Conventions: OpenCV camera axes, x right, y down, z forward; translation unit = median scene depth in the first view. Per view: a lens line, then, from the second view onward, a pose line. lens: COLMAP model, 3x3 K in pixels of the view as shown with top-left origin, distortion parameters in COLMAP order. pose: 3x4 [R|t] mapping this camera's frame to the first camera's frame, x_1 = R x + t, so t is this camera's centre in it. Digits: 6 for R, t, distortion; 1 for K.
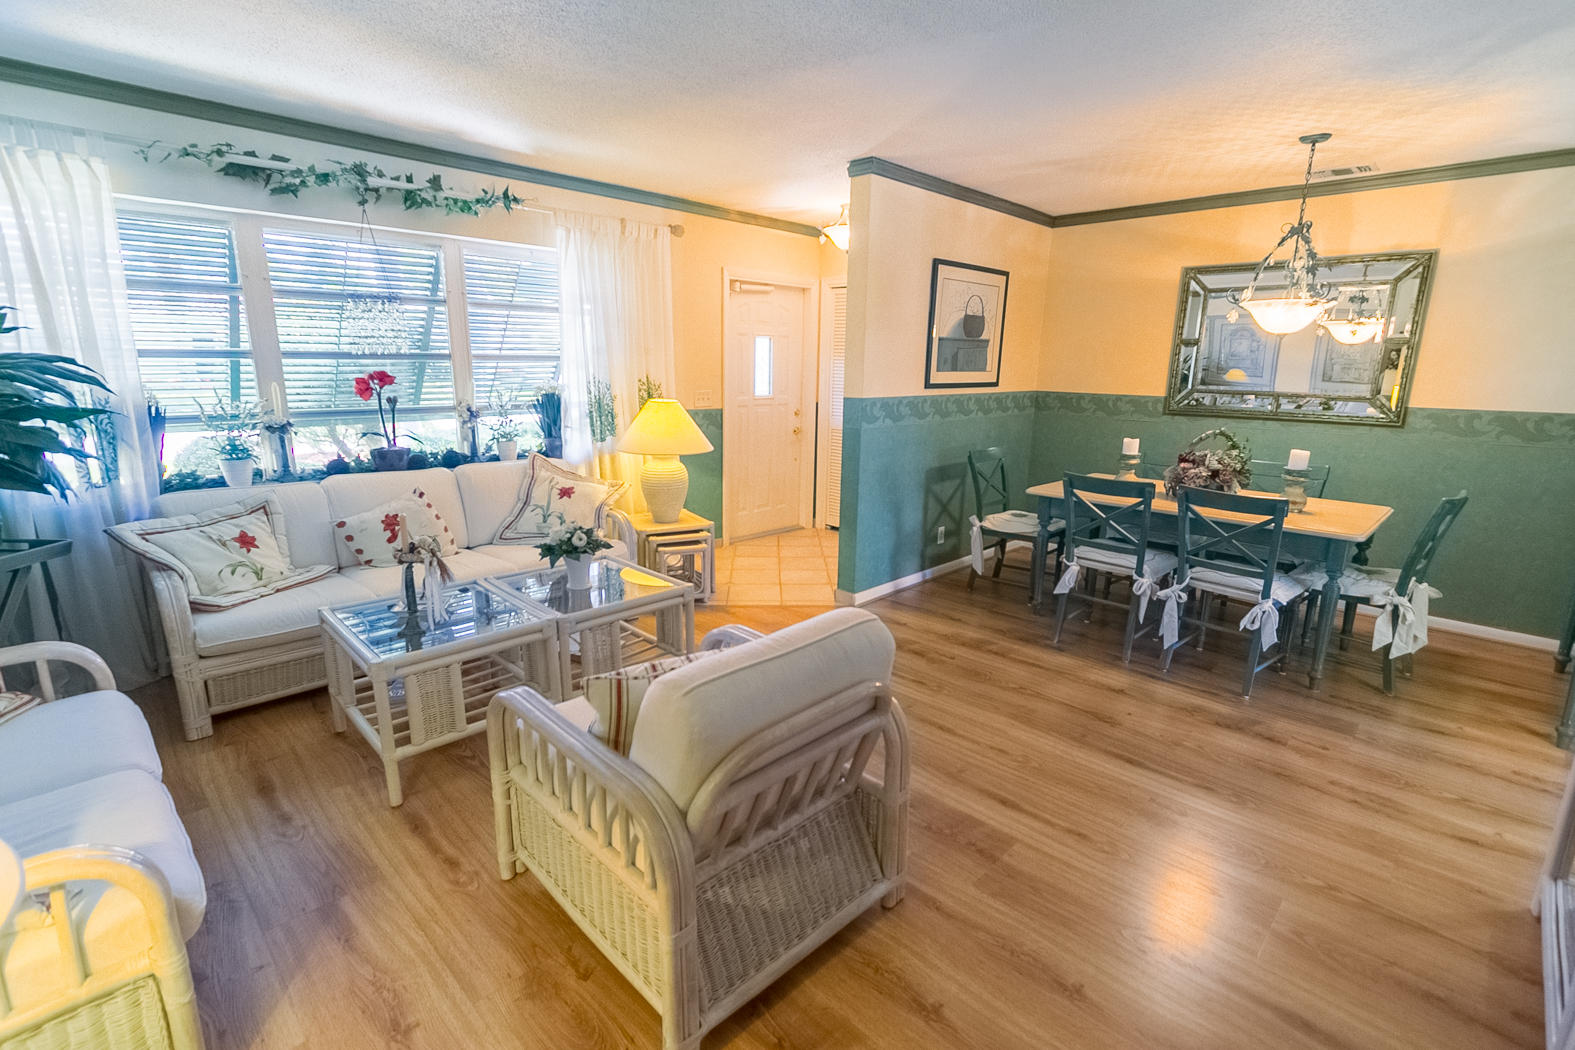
lens RADIAL K [[721.8, 0, 783.0], [0, 721.8, 528.9], [0, 0, 1]] dist [0.018485, -0.010937]
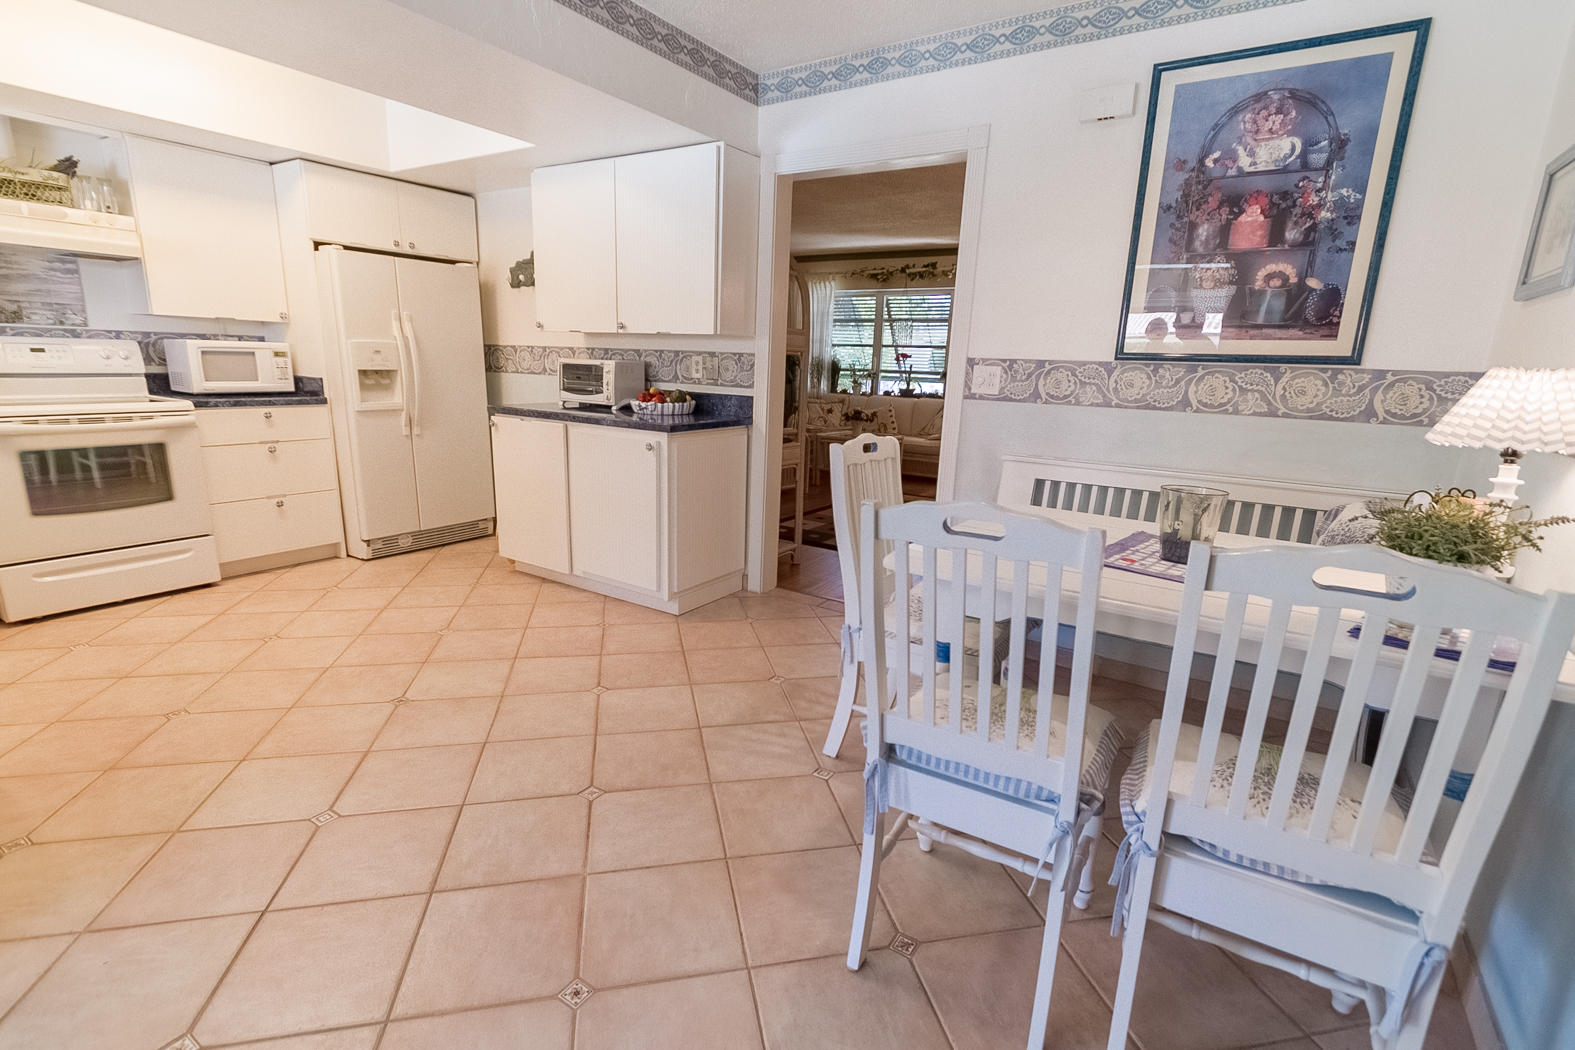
lens RADIAL K [[731.3, 0, 786.8], [0, 731.3, 533.6], [0, 0, 1]] dist [0.003916, -0.001656]
pose [[0.210096, 0.216515, -0.953405, 1.548456], [-0.249859, 0.954678, 0.161744, 0.040516], [0.945214, 0.204234, 0.254672, 0.175055]]
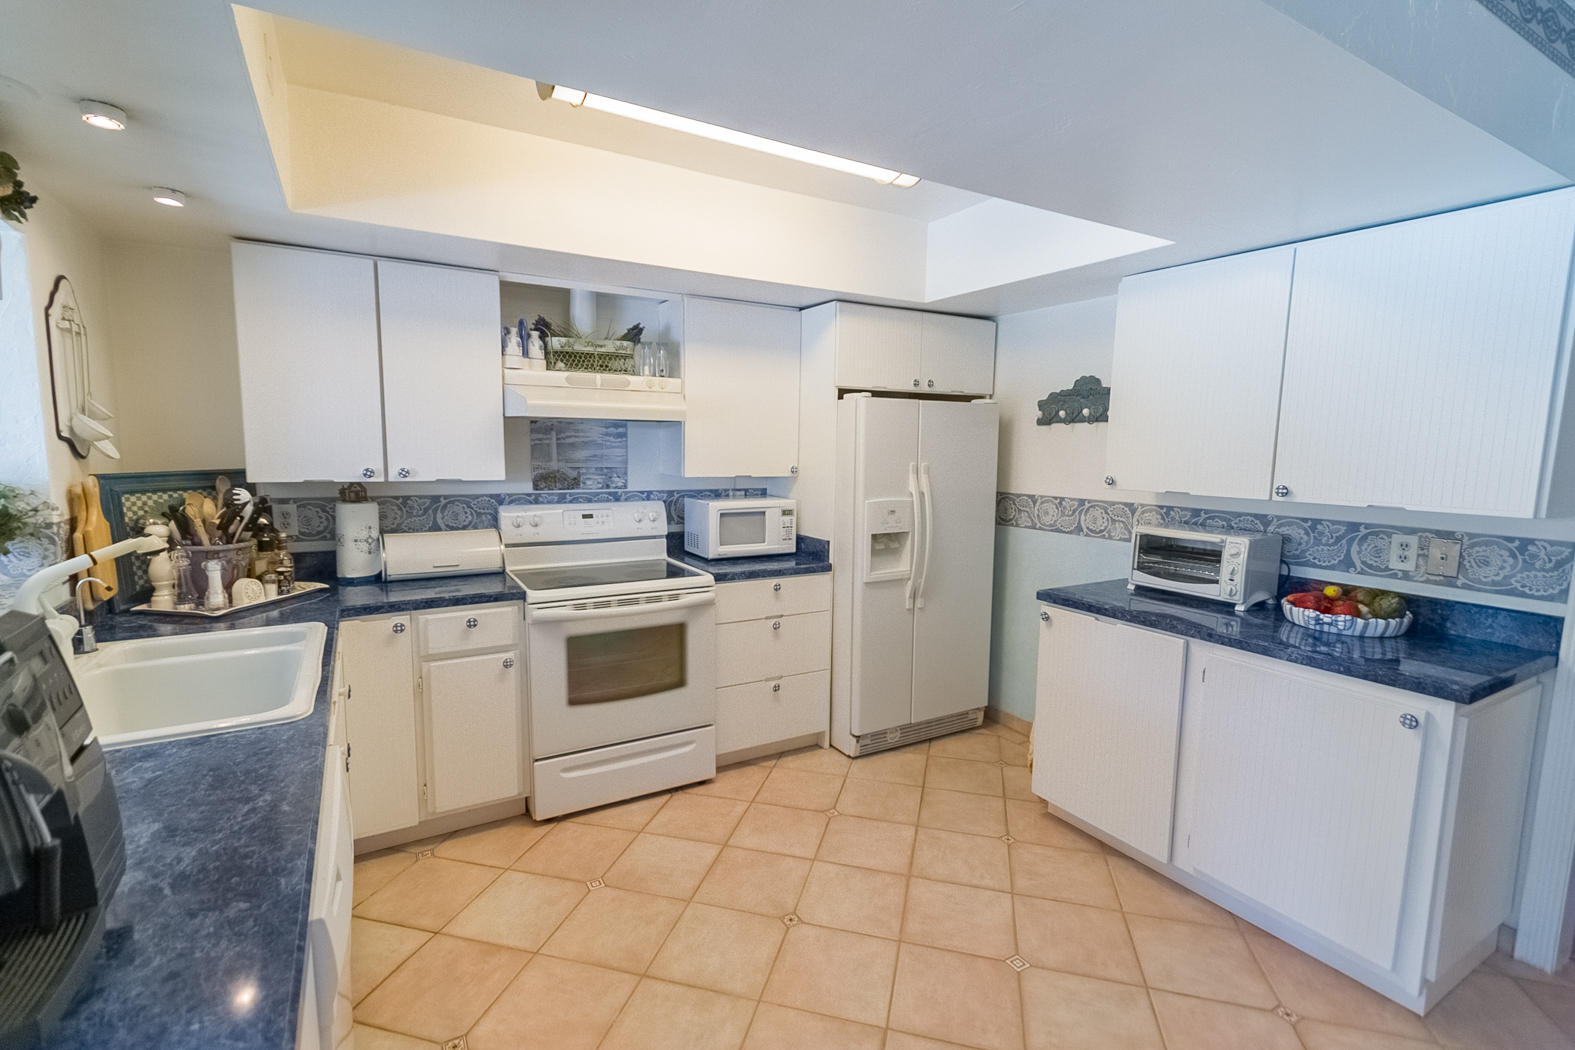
lens RADIAL K [[721.8, 0, 783.0], [0, 721.8, 528.9], [0, 0, 1]] dist [0.018485, -0.010937]
pose [[-0.255869, 0.094314, -0.962100, 1.246265], [-0.234895, 0.959337, 0.156514, 0.024169], [0.937739, 0.266040, -0.223310, -0.076959]]
